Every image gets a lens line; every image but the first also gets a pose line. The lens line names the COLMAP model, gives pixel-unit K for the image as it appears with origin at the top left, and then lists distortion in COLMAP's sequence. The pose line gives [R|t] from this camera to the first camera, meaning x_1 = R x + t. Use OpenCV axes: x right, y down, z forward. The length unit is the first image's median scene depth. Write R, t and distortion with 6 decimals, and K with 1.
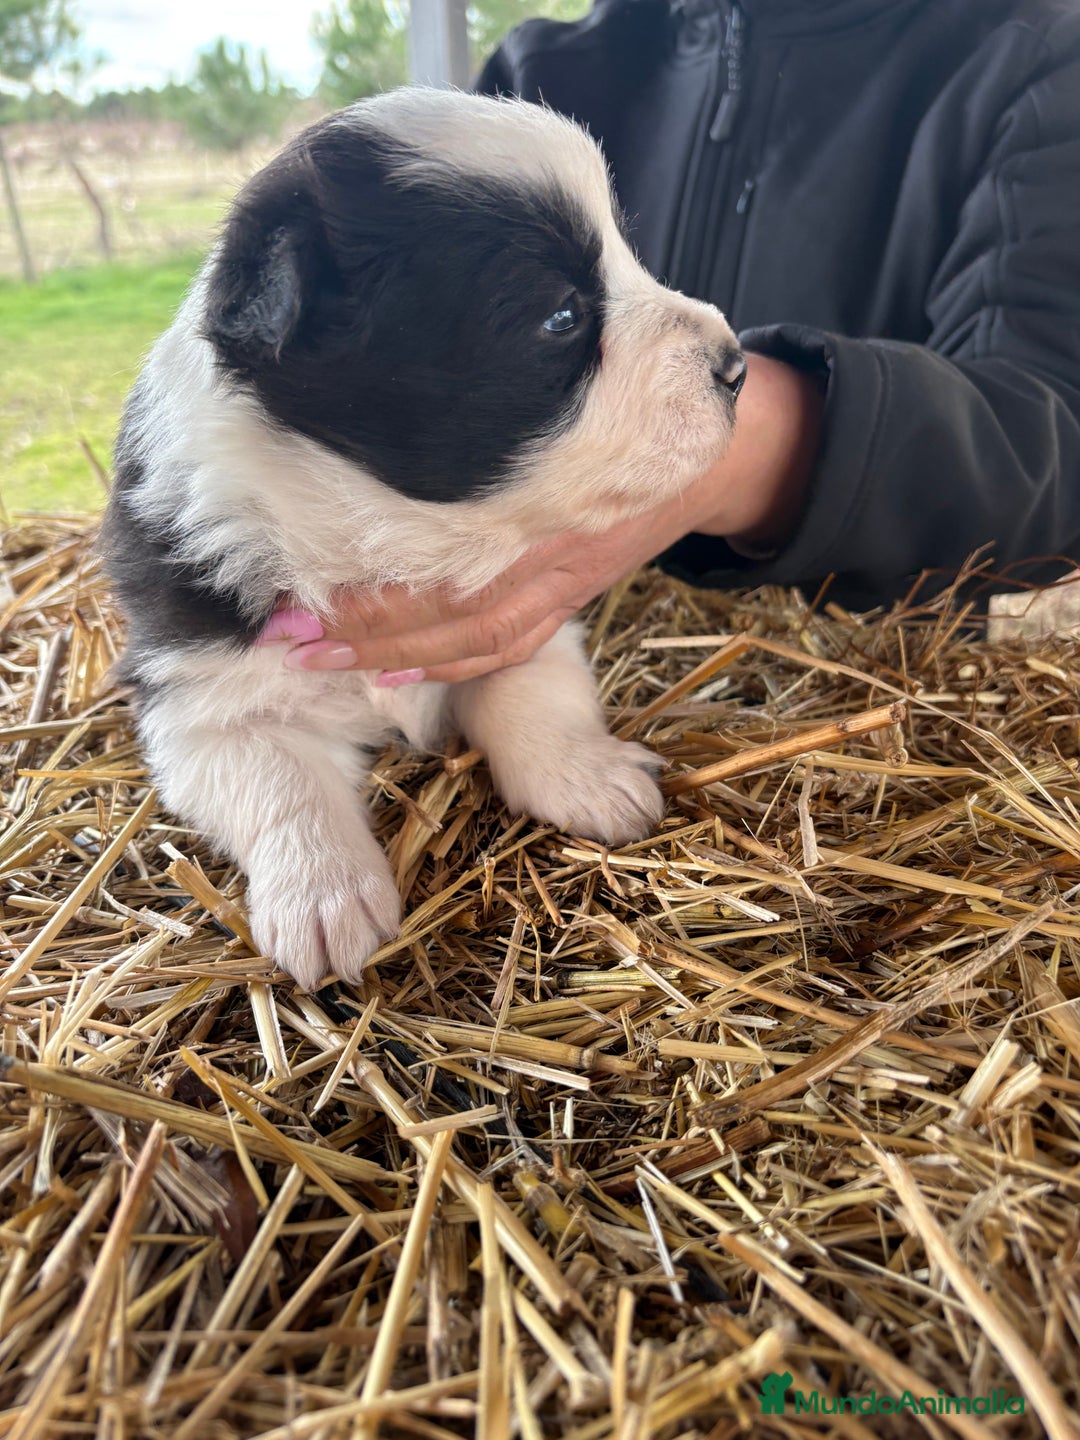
lens RADIAL K [[1111.6, 0, 579.9], [0, 1111.6, 719.6], [0, 0, 1]] dist [-0.020387, 0.003699]
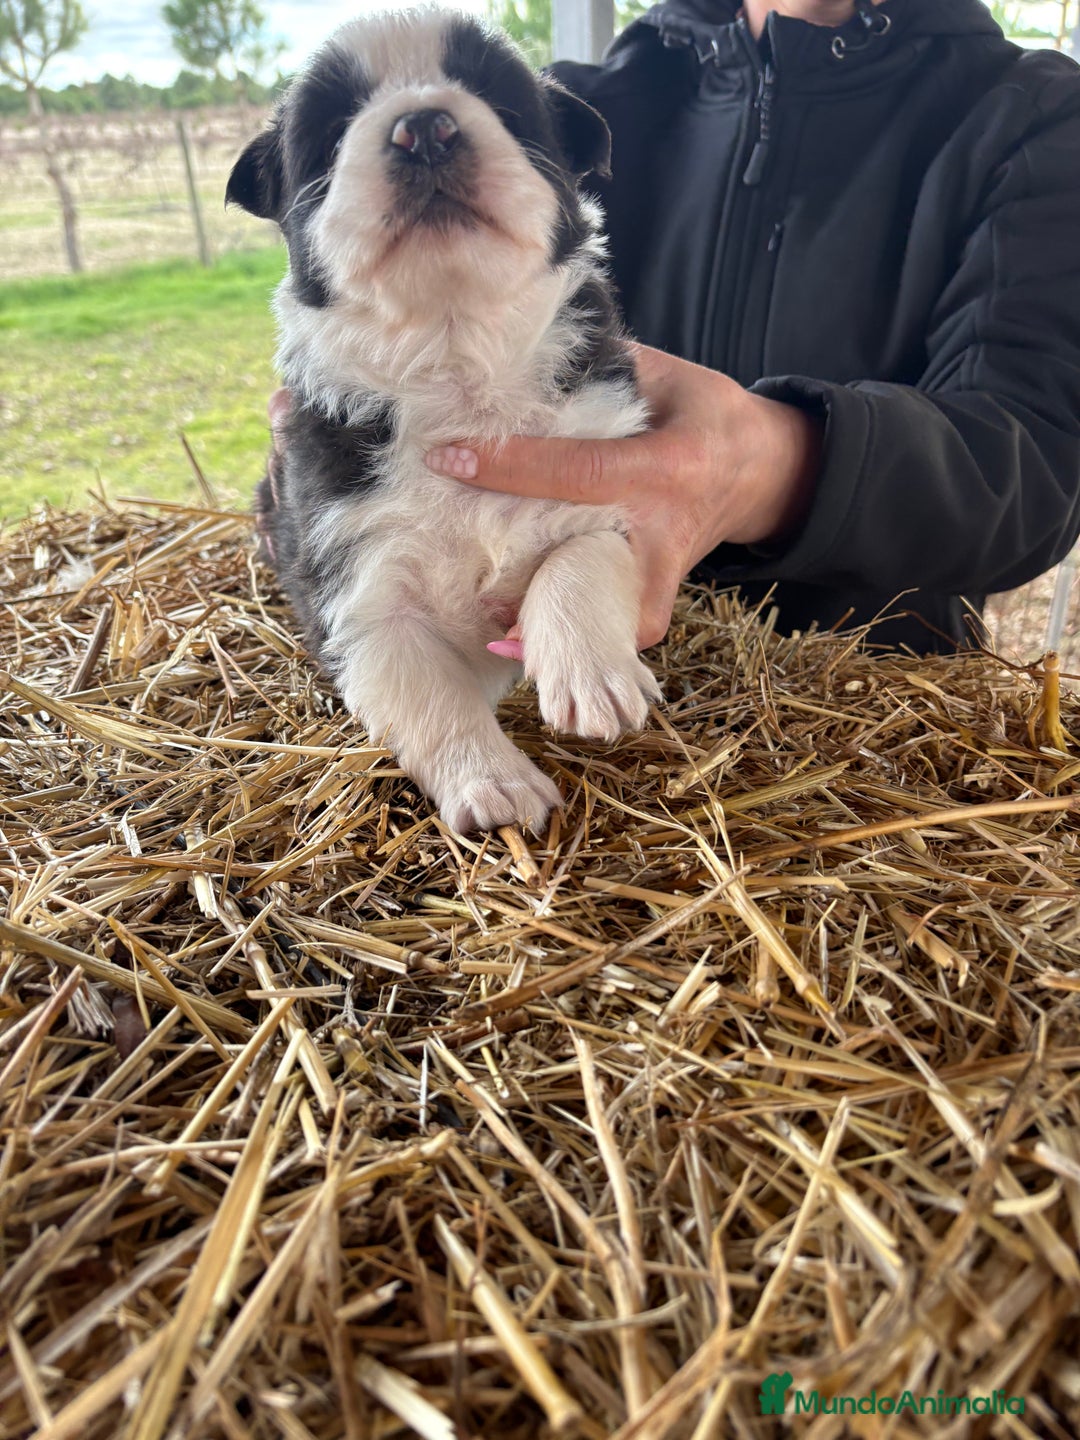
lens RADIAL K [[1118.7, 0, 566.1], [0, 1118.7, 723.2], [0, 0, 1]] dist [0.000117, -0.006438]
pose [[0.989395, 0.064398, -0.130194, 0.362458], [-0.063104, 0.997908, 0.014051, -0.002367], [0.130827, -0.005686, 0.991389, -0.309511]]
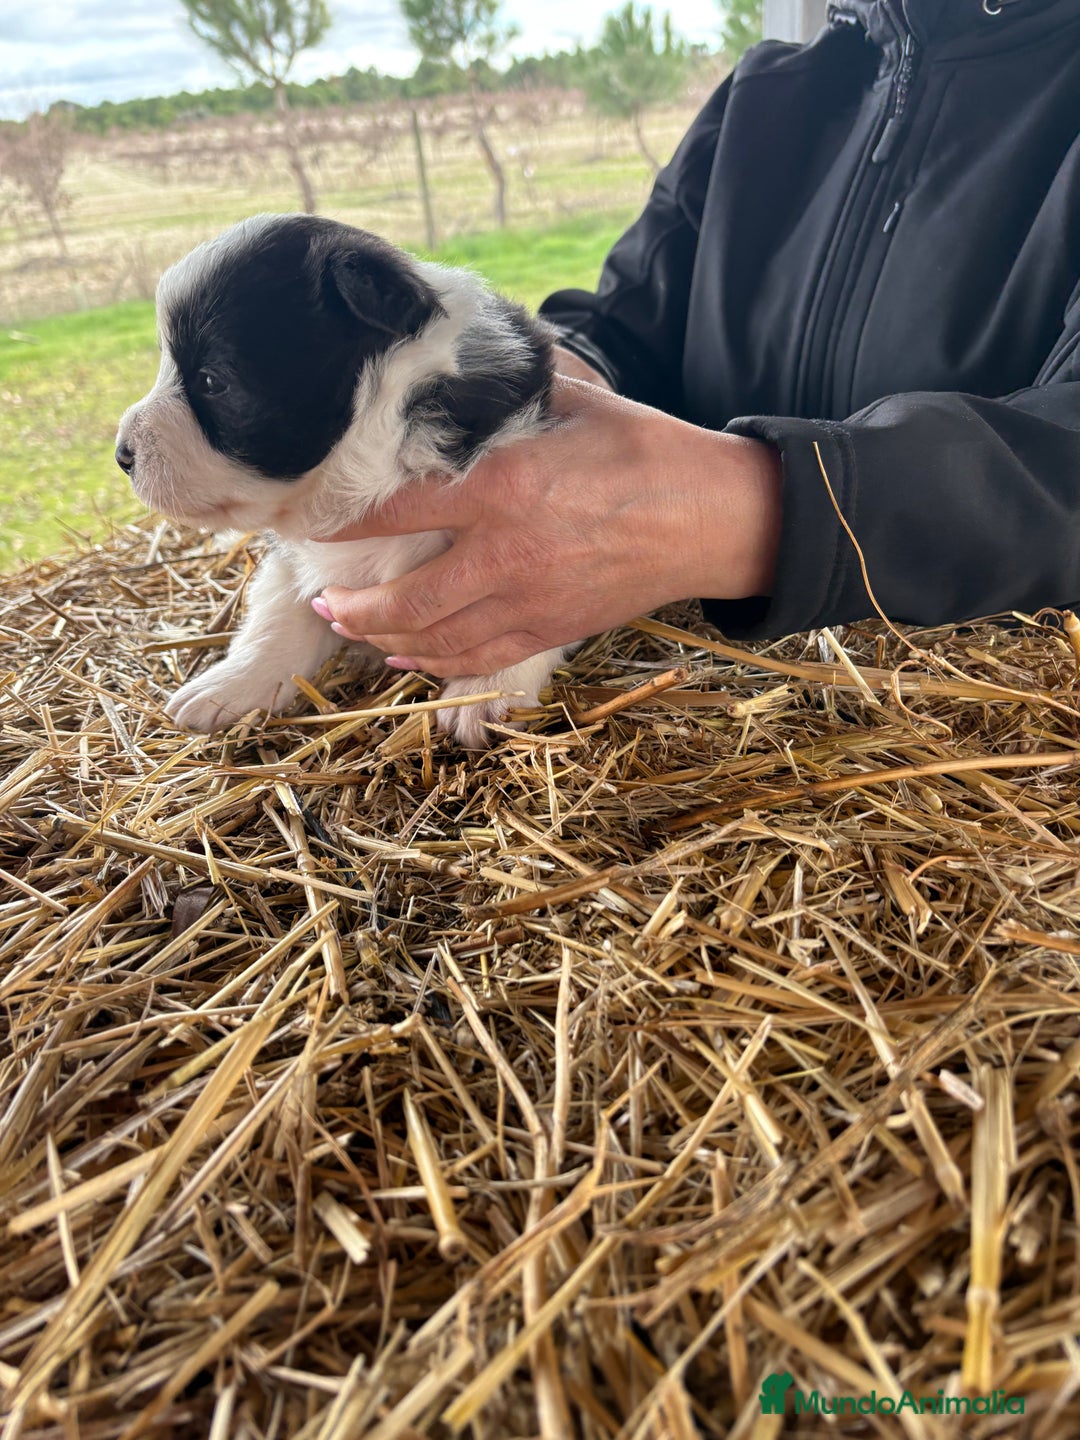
lens RADIAL K [[1118.2, 0, 588.1], [0, 1118.2, 717.1], [0, 0, 1]] dist [0.005057, -0.005319]
pose [[0.952305, 0.106377, -0.286007, 0.636275], [-0.099553, 0.994293, 0.038337, 0.019964], [0.288453, -0.008036, 0.957460, -0.382560]]
